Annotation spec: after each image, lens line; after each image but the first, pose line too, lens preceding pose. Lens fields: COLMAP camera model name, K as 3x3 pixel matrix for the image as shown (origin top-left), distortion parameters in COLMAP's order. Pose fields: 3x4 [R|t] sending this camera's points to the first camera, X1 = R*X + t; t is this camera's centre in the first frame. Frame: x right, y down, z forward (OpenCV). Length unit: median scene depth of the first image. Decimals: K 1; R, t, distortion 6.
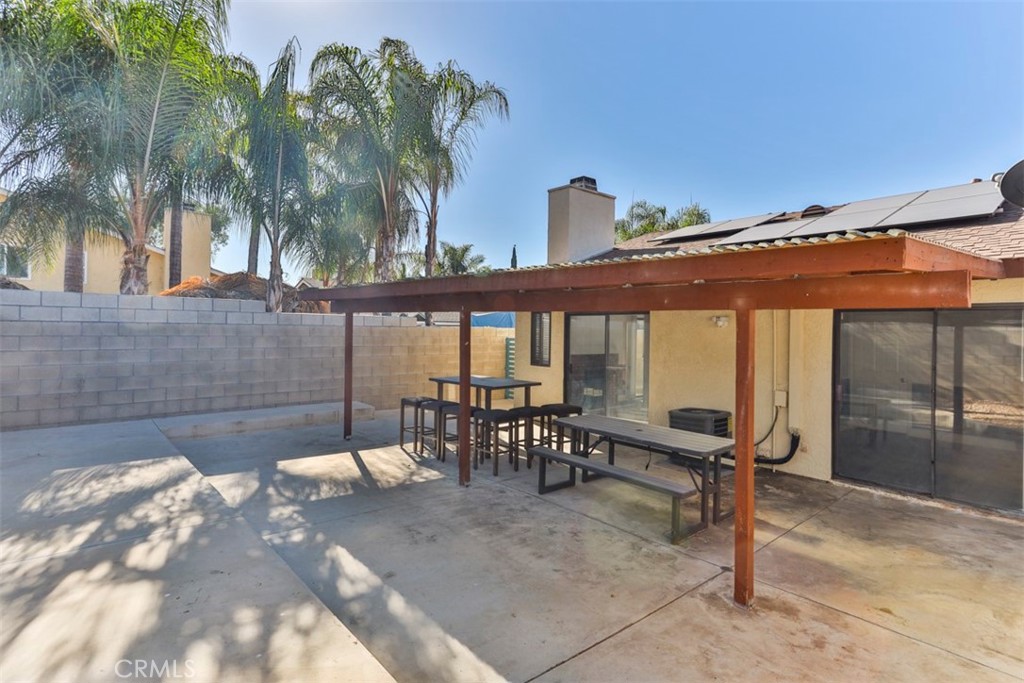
lens RADIAL K [[516.7, 0, 523.9], [0, 516.7, 326.9], [0, 0, 1]] dist [0.015965, 0.001401]
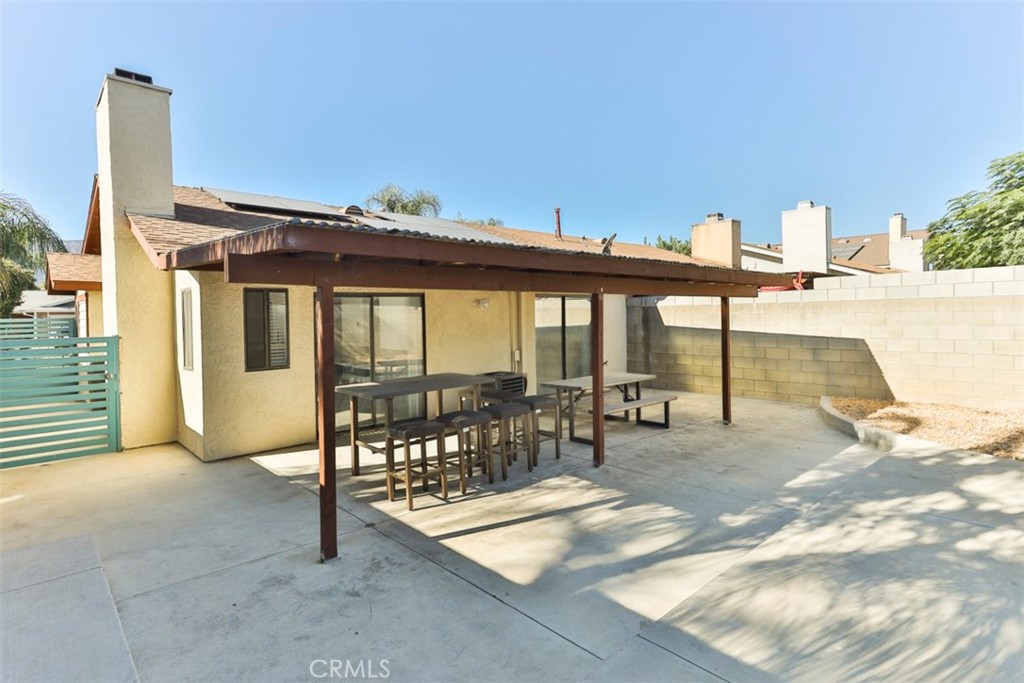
lens RADIAL K [[516.7, 0, 513.4], [0, 516.7, 333.3], [0, 0, 1]] dist [0.015965, 0.001401]
pose [[-0.000888, -0.057067, 0.998370, -1.500360], [0.016429, 0.998235, 0.057074, -0.014842], [-0.999865, 0.016453, 0.000051, 1.573034]]
